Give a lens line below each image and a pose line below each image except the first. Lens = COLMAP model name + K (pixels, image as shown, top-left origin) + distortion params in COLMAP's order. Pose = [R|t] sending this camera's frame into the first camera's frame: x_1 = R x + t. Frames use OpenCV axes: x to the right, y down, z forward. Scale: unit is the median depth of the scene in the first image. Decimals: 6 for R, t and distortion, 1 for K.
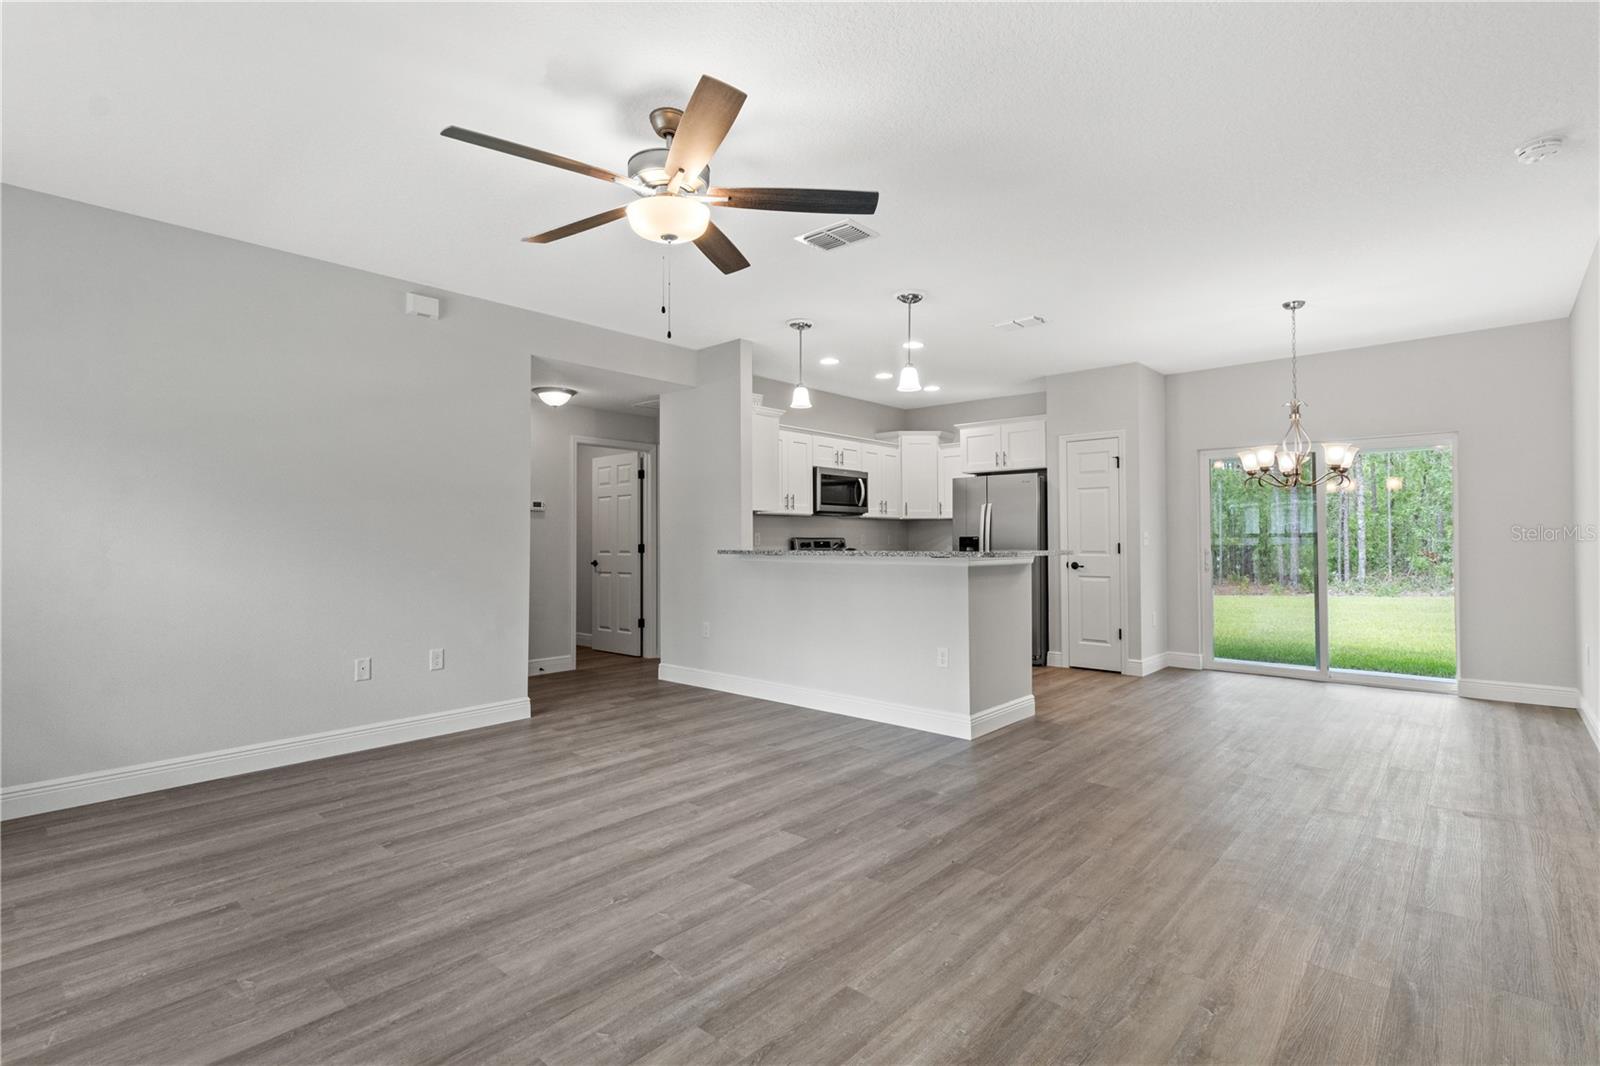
lens RADIAL K [[781.2, 0, 802.5], [0, 781.2, 522.1], [0, 0, 1]] dist [0.000974, 0.000746]
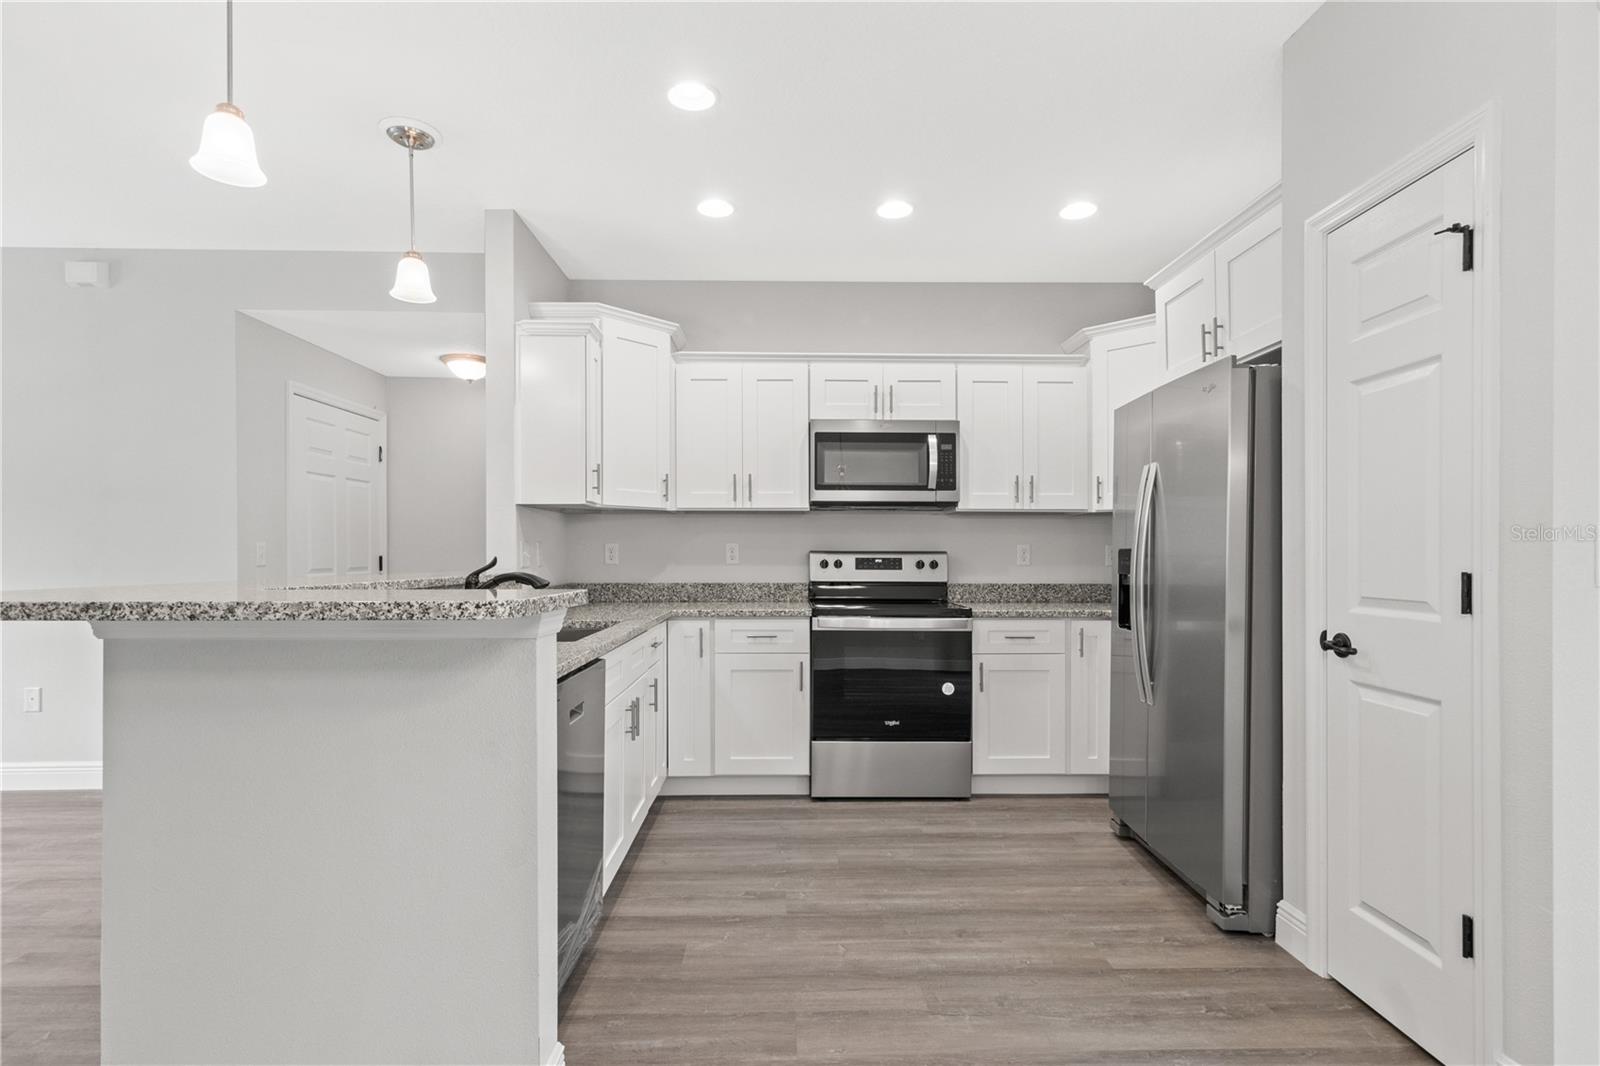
lens RADIAL K [[781.2, 0, 801.2], [0, 781.2, 556.8], [0, 0, 1]] dist [0.000974, 0.000746]
pose [[0.677434, 0.005528, -0.735563, 0.461689], [0.015916, 0.999627, 0.022171, 0.012874], [0.735411, -0.026727, 0.677094, 0.700282]]
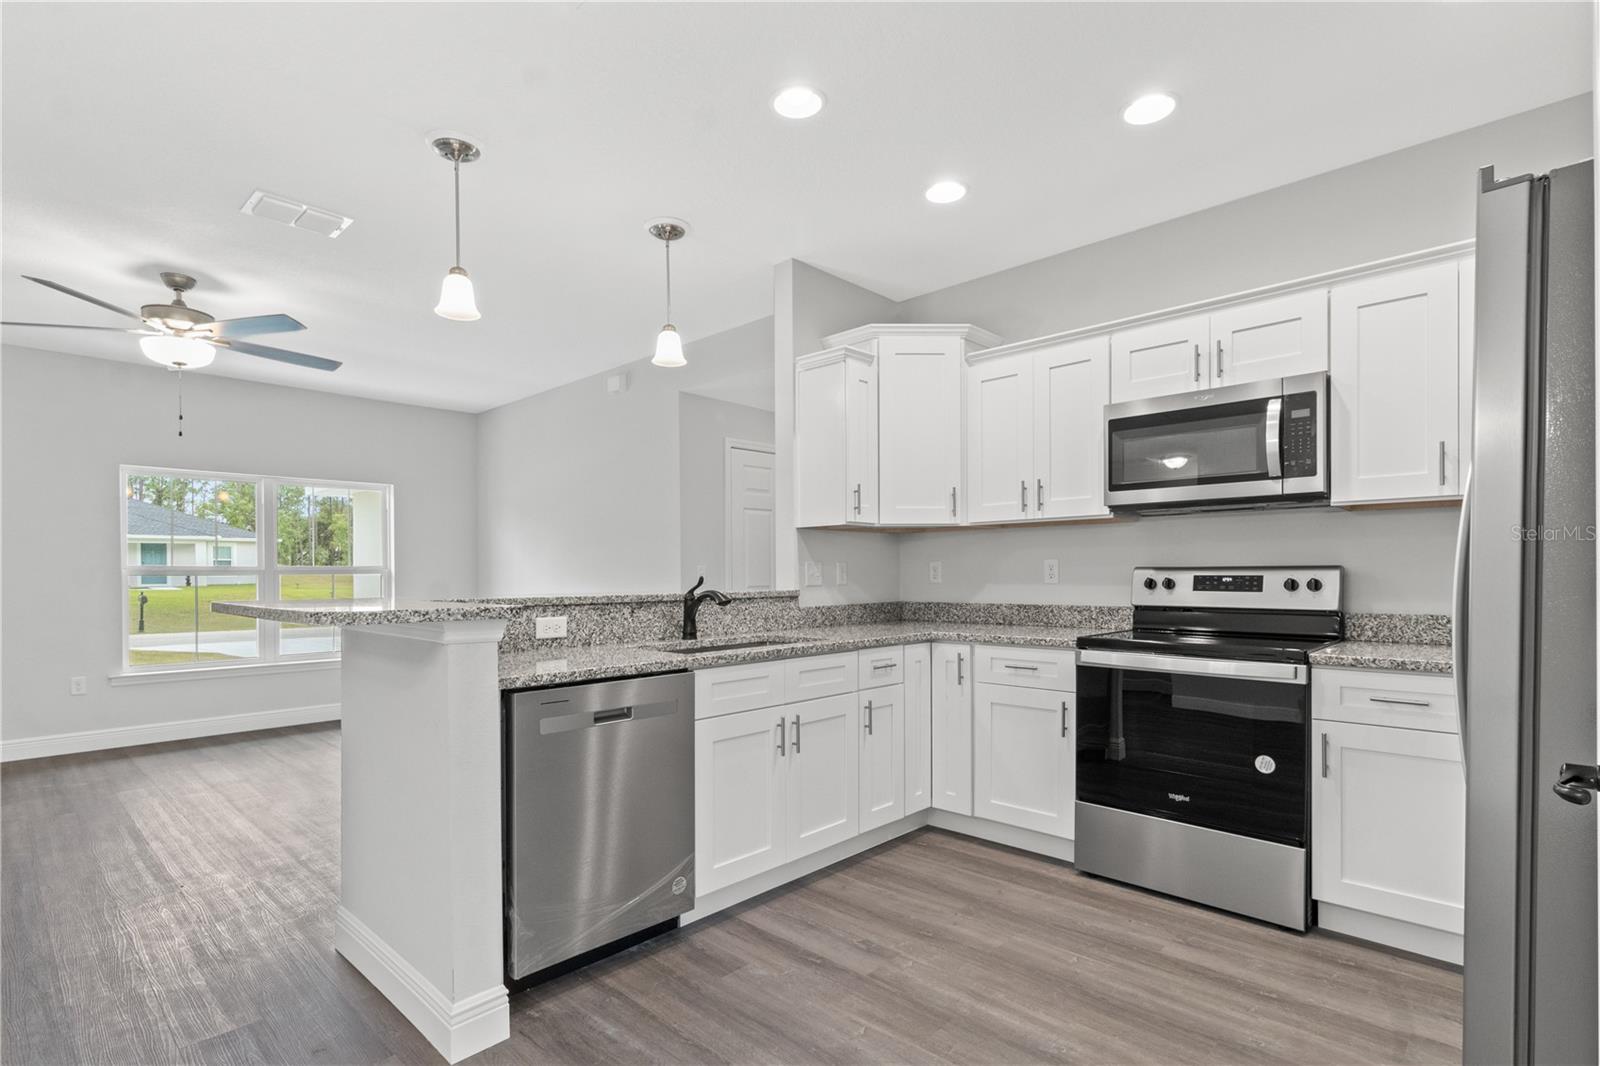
lens RADIAL K [[781.2, 0, 792.2], [0, 781.2, 577.6], [0, 0, 1]] dist [0.000974, 0.000746]
pose [[-0.043669, 0.007977, -0.999014, 0.518944], [0.032288, 0.999457, 0.006569, 0.018750], [0.998524, -0.031970, -0.043903, 0.940072]]
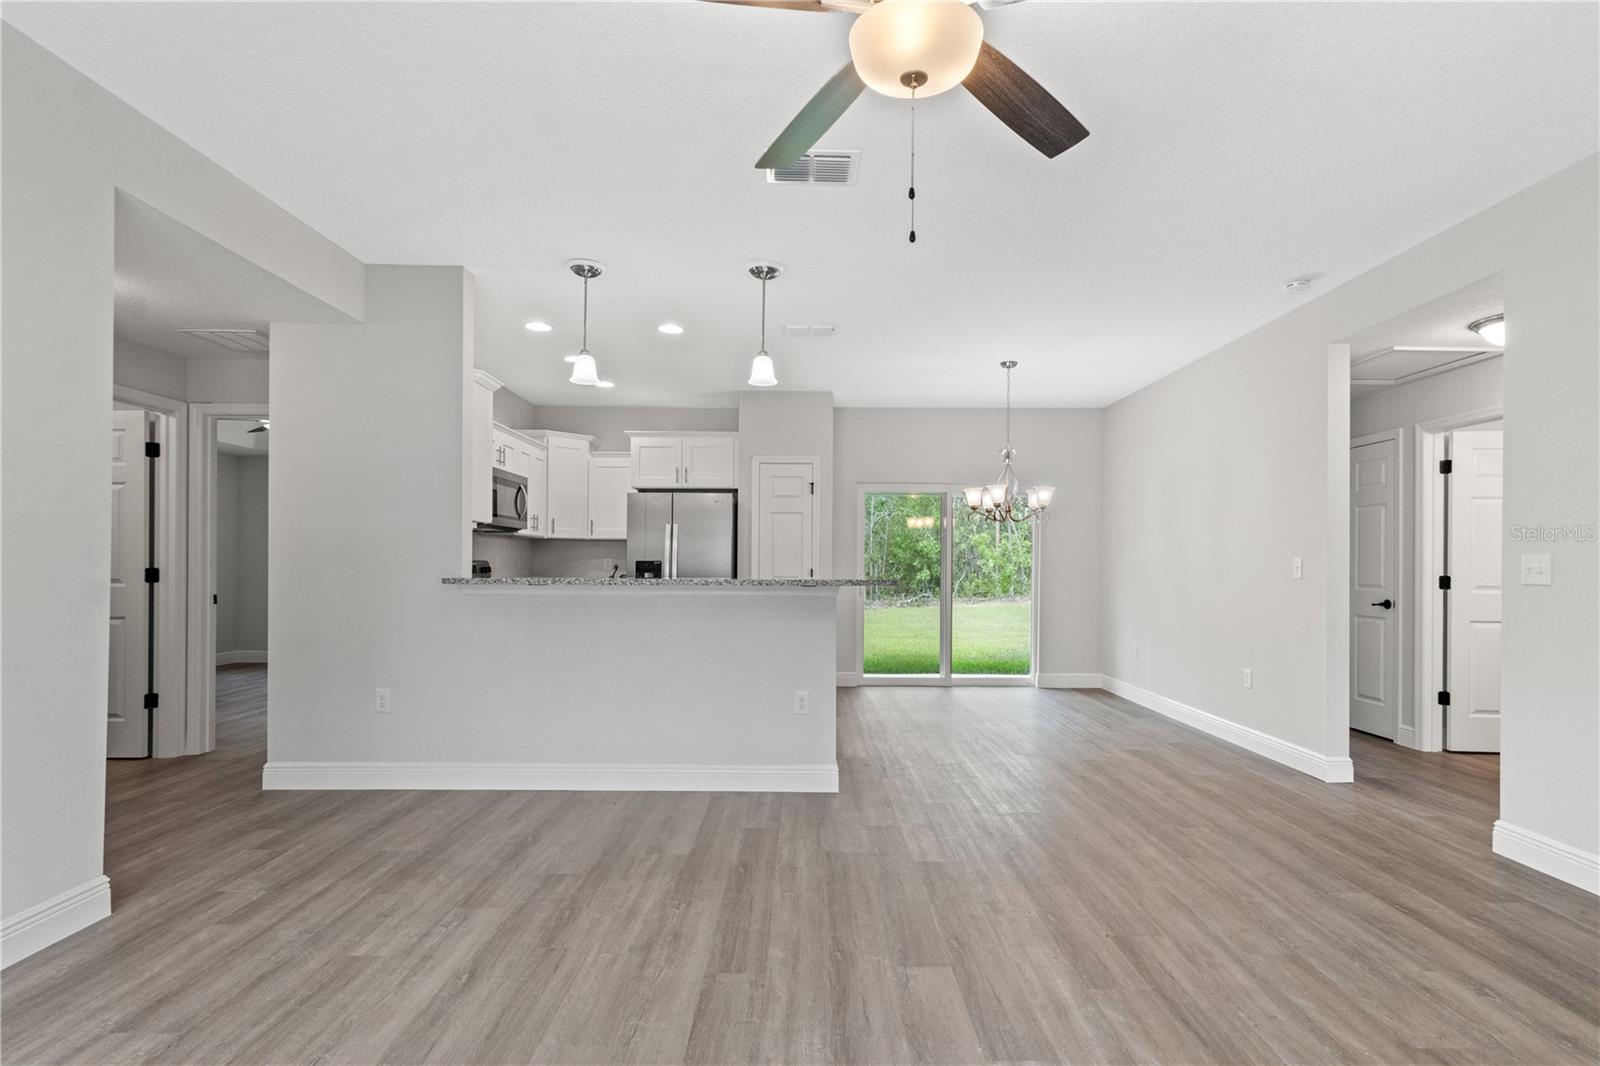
lens RADIAL K [[781.2, 0, 826.8], [0, 781.2, 568.0], [0, 0, 1]] dist [0.000974, 0.000746]
pose [[0.732448, 0.004115, 0.680811, -0.278489], [-0.023539, 0.999537, 0.019282, 0.005861], [-0.680416, -0.030149, 0.732206, 0.256338]]
